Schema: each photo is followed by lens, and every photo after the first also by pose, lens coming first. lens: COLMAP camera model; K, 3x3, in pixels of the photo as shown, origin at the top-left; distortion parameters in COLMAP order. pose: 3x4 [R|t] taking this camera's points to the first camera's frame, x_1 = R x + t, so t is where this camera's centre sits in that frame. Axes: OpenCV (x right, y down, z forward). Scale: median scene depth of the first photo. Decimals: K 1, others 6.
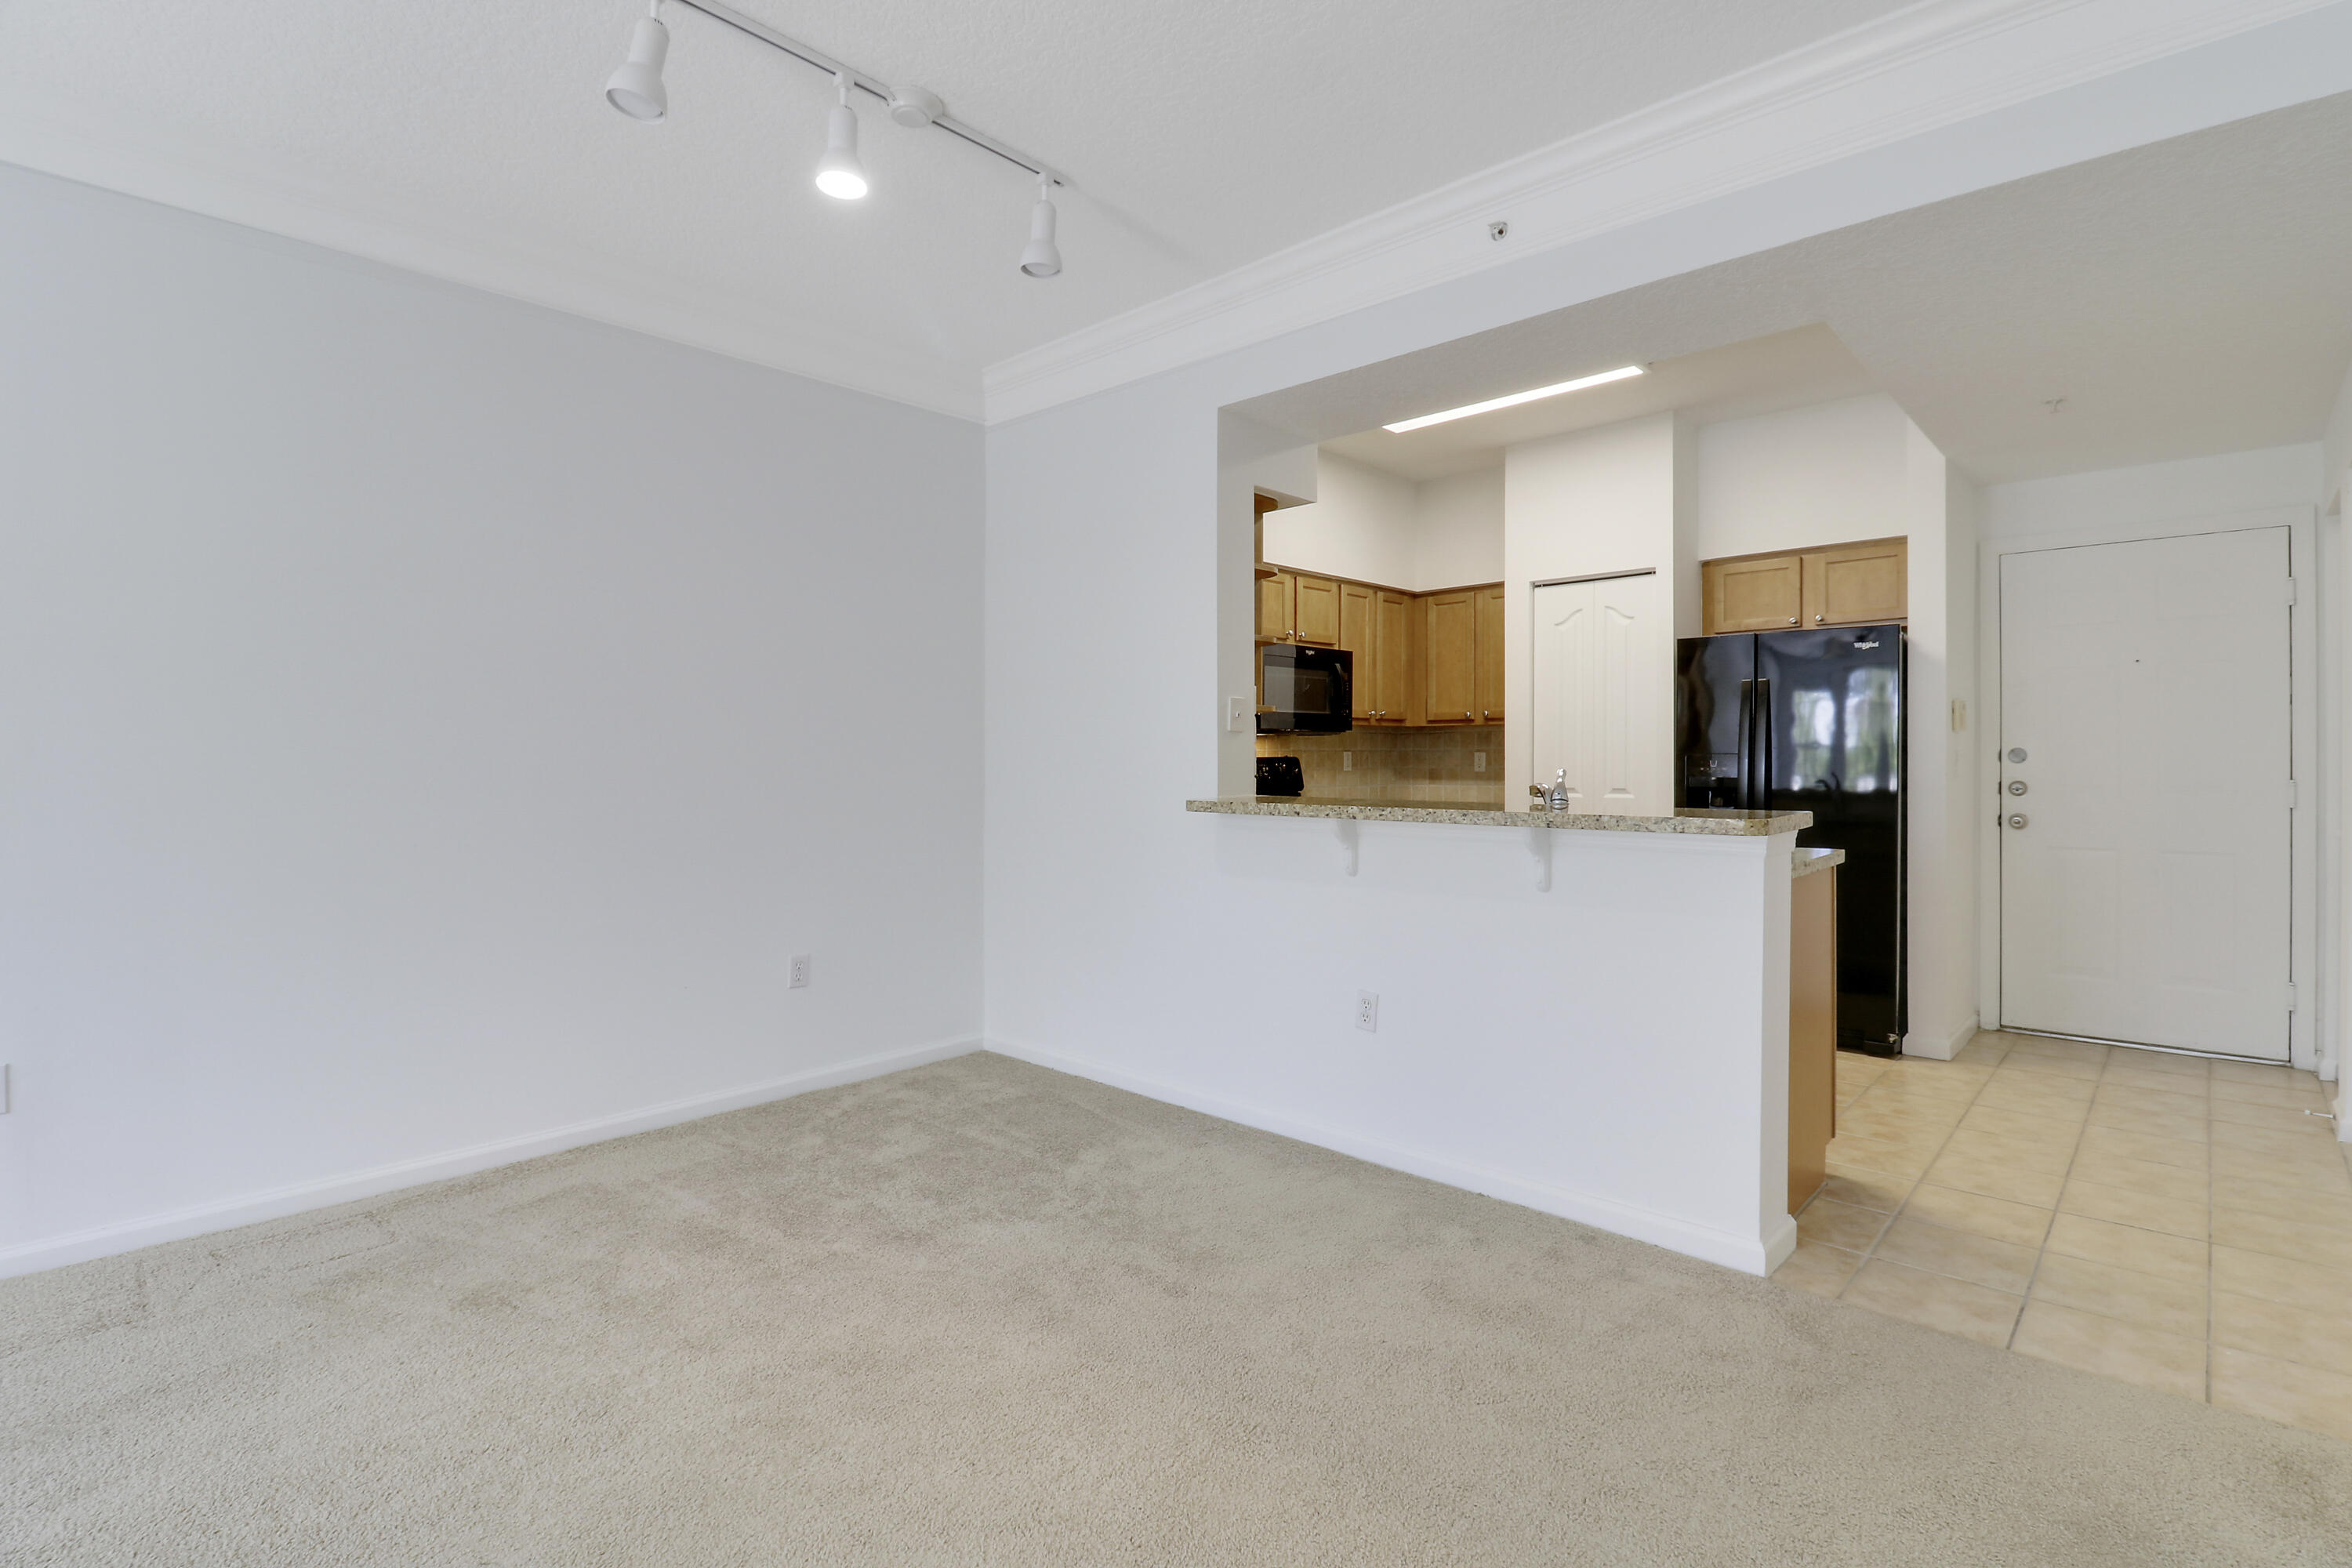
lens RADIAL K [[1114.3, 0, 1190.4], [0, 1114.3, 766.4], [0, 0, 1]] dist [0.003204, -0.014762]
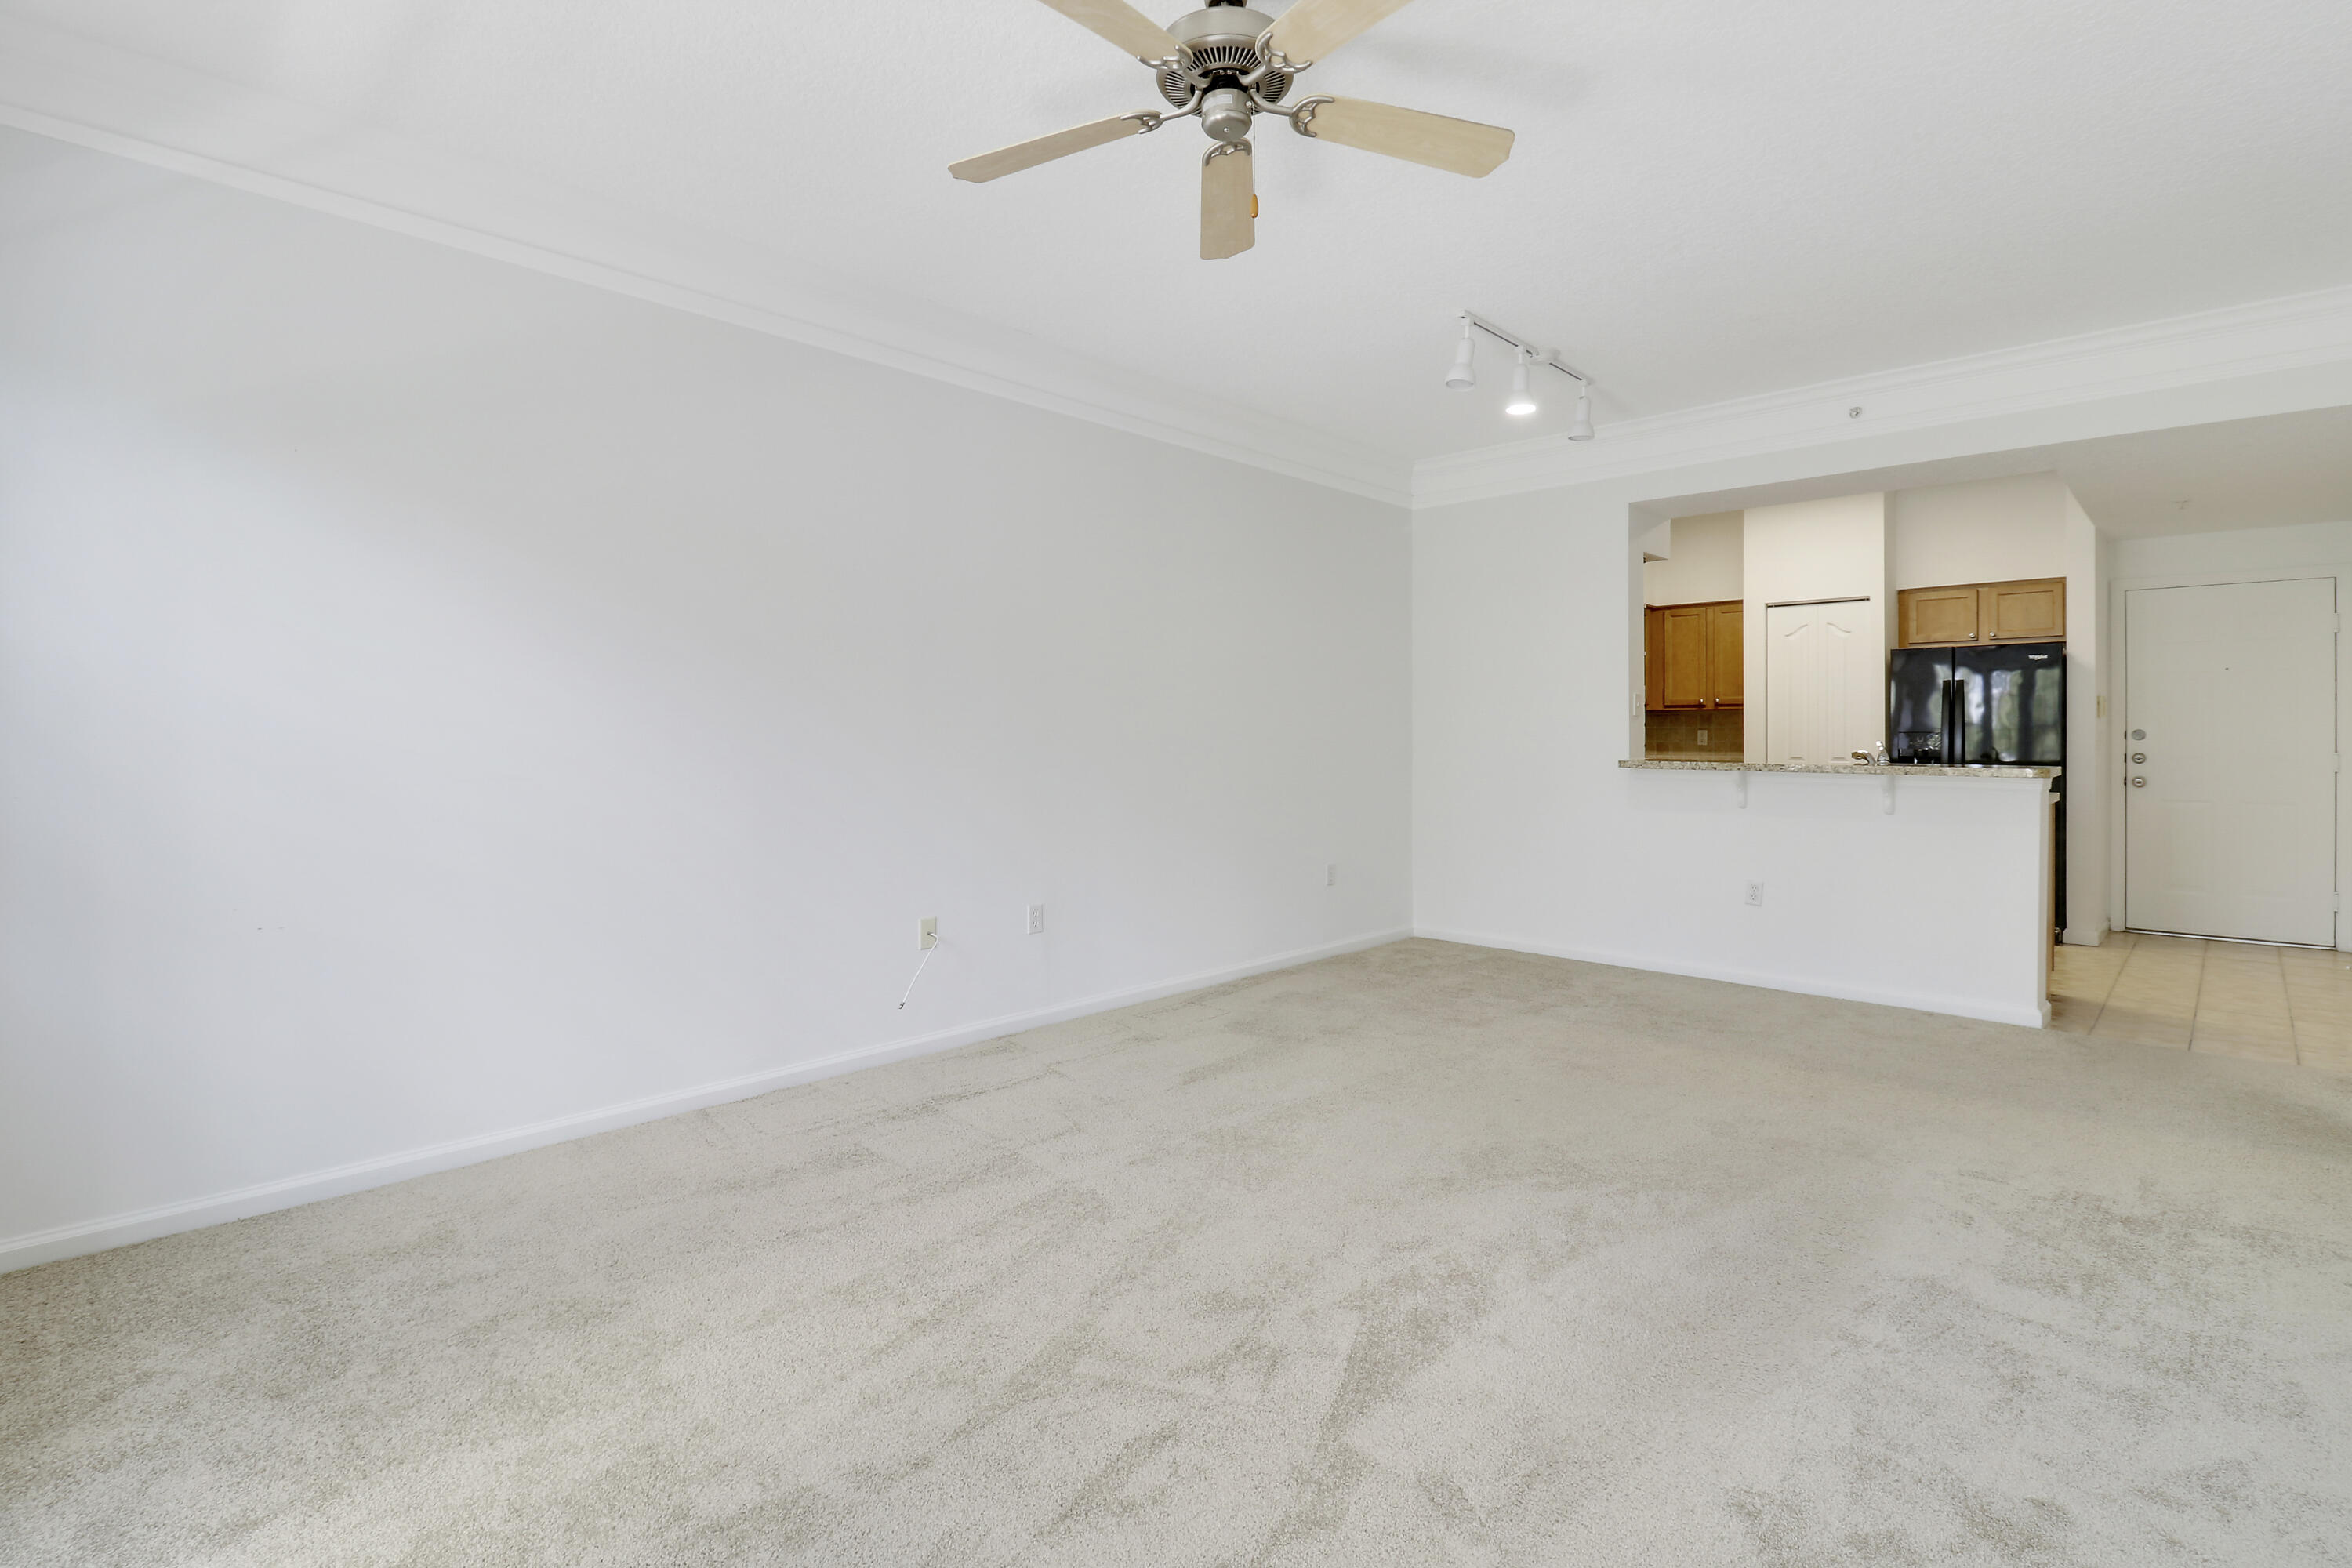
lens RADIAL K [[1117.8, 0, 1188.4], [0, 1117.8, 739.5], [0, 0, 1]] dist [-0.002325, -0.011620]
pose [[0.999828, 0.005428, -0.017744, -0.398676], [-0.005470, 0.999982, -0.002326, 0.005569], [0.017731, 0.002423, 0.999840, -0.389106]]
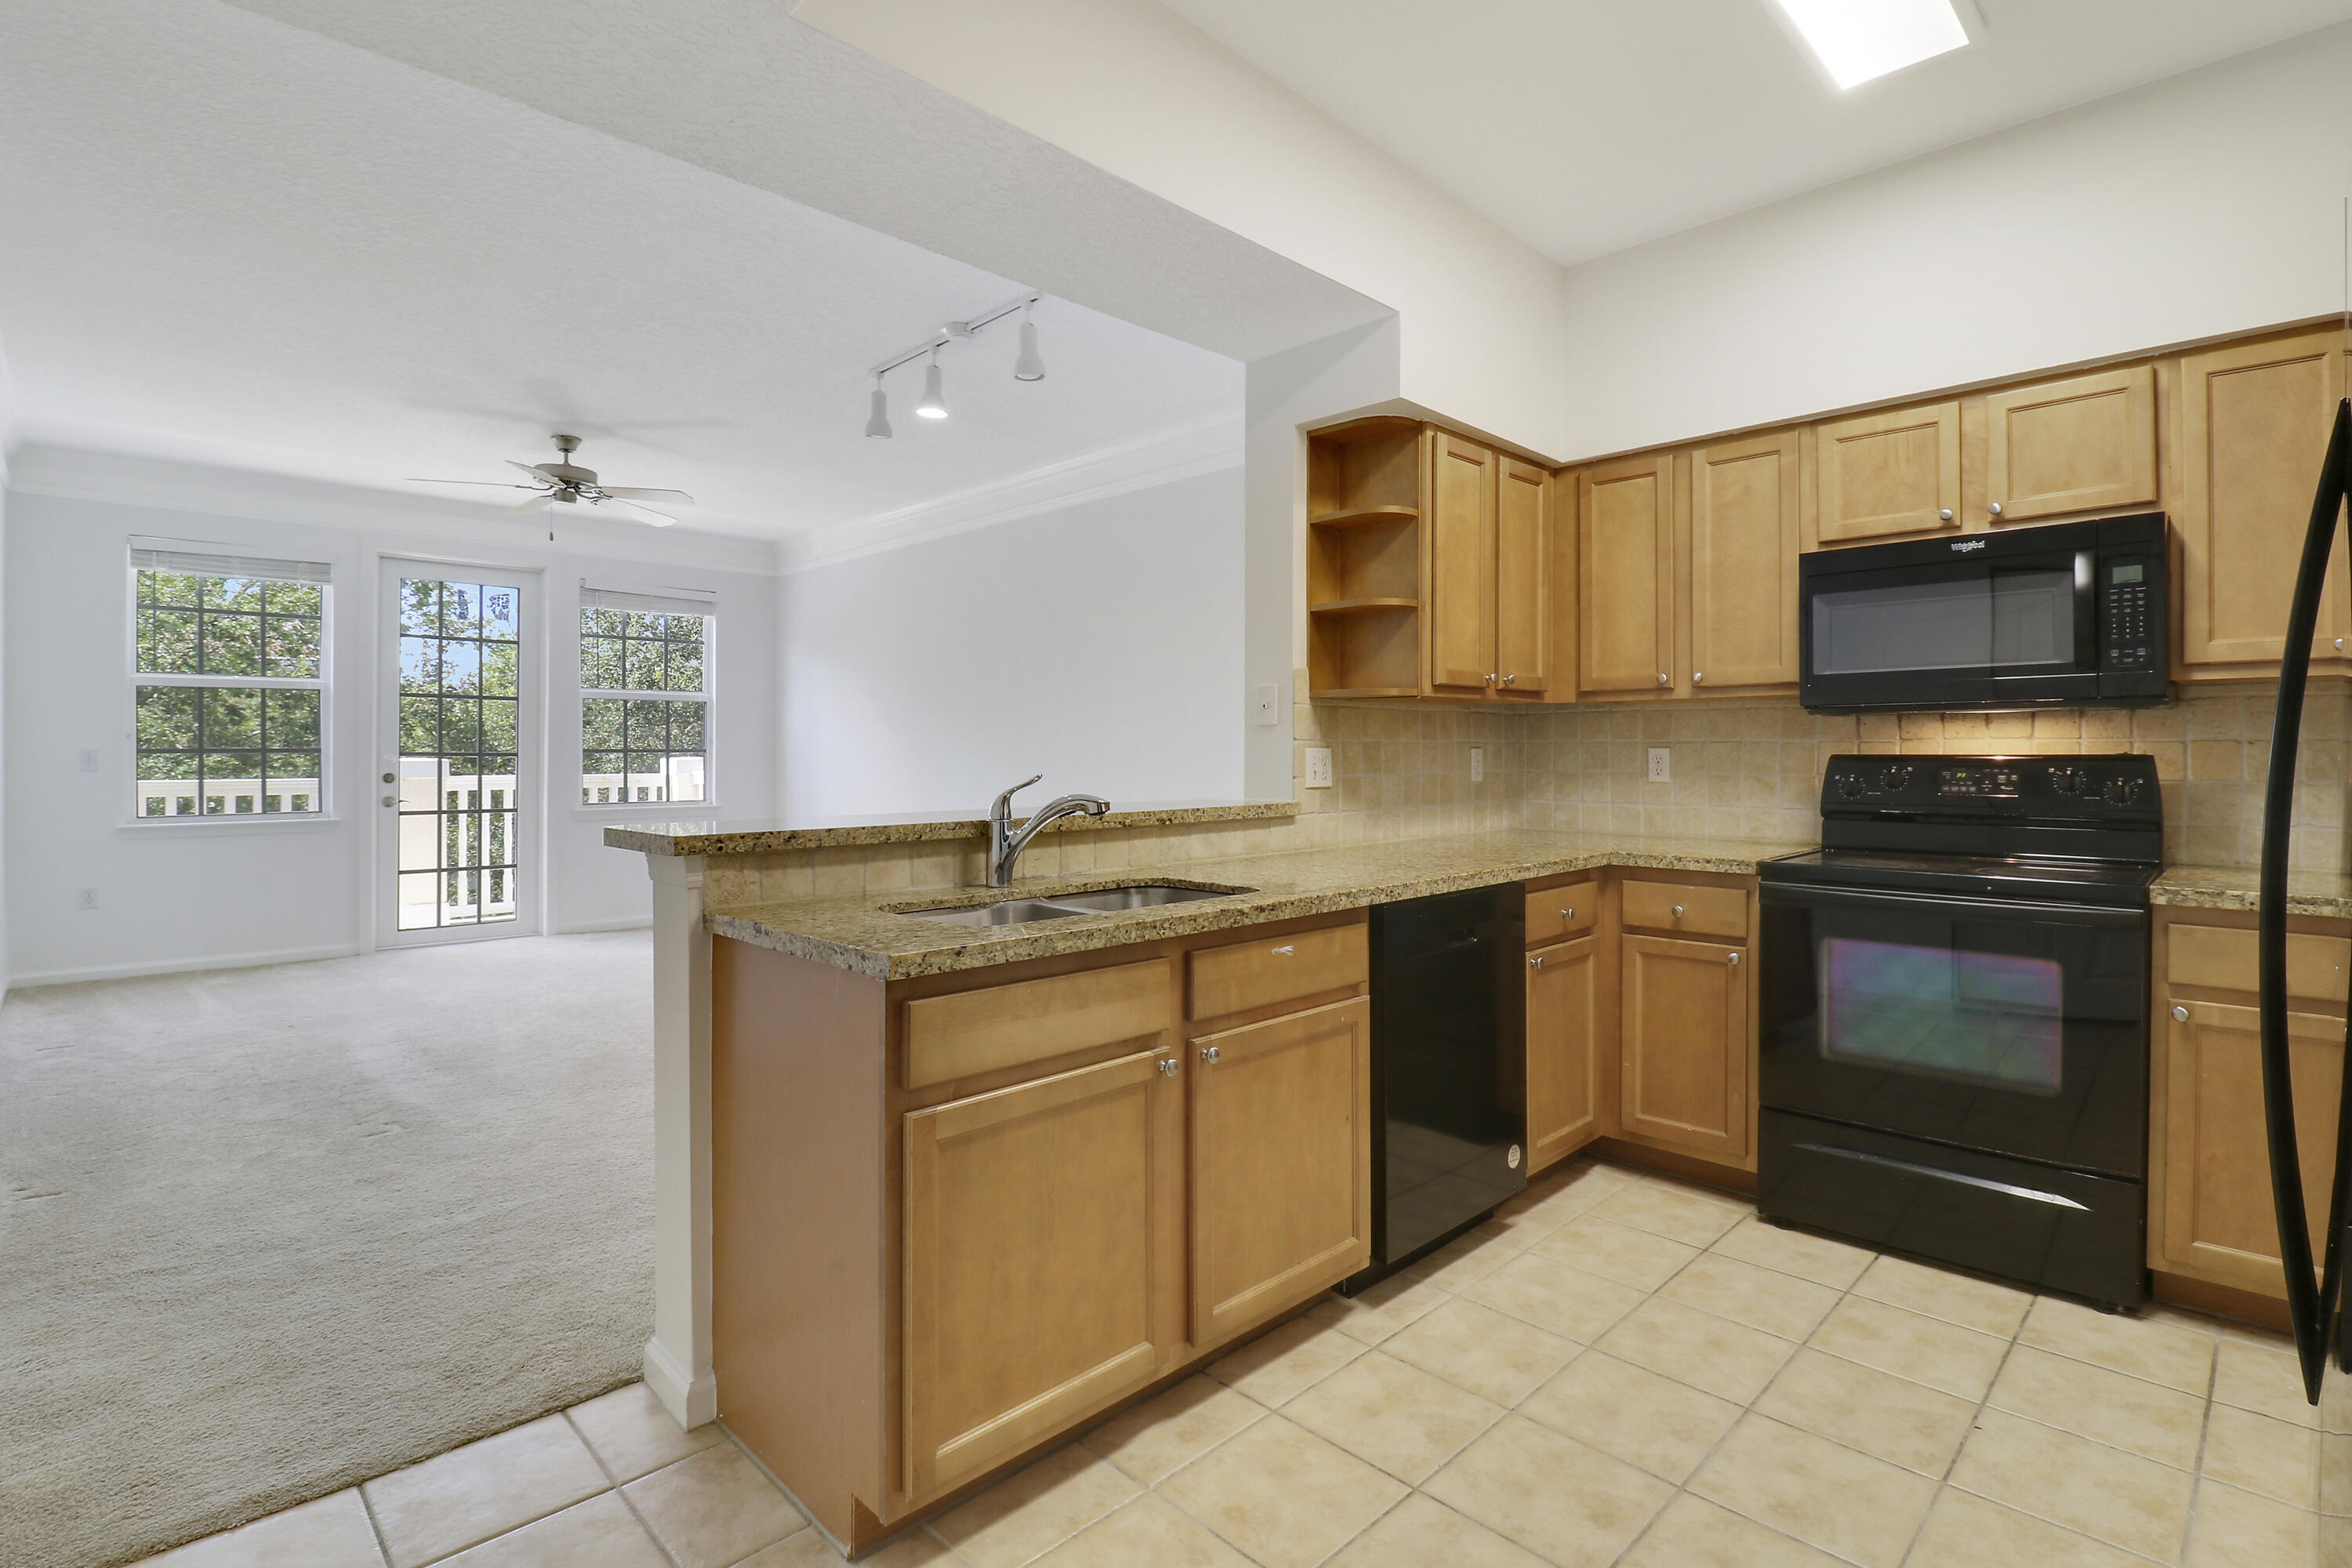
lens RADIAL K [[1118.0, 0, 1192.1], [0, 1118.0, 756.4], [0, 0, 1]] dist [-0.000515, -0.011614]
pose [[-0.042385, 0.007020, -0.999077, 0.676815], [-0.007274, 0.999947, 0.007335, -0.009884], [0.999075, 0.007578, -0.042331, 0.731810]]
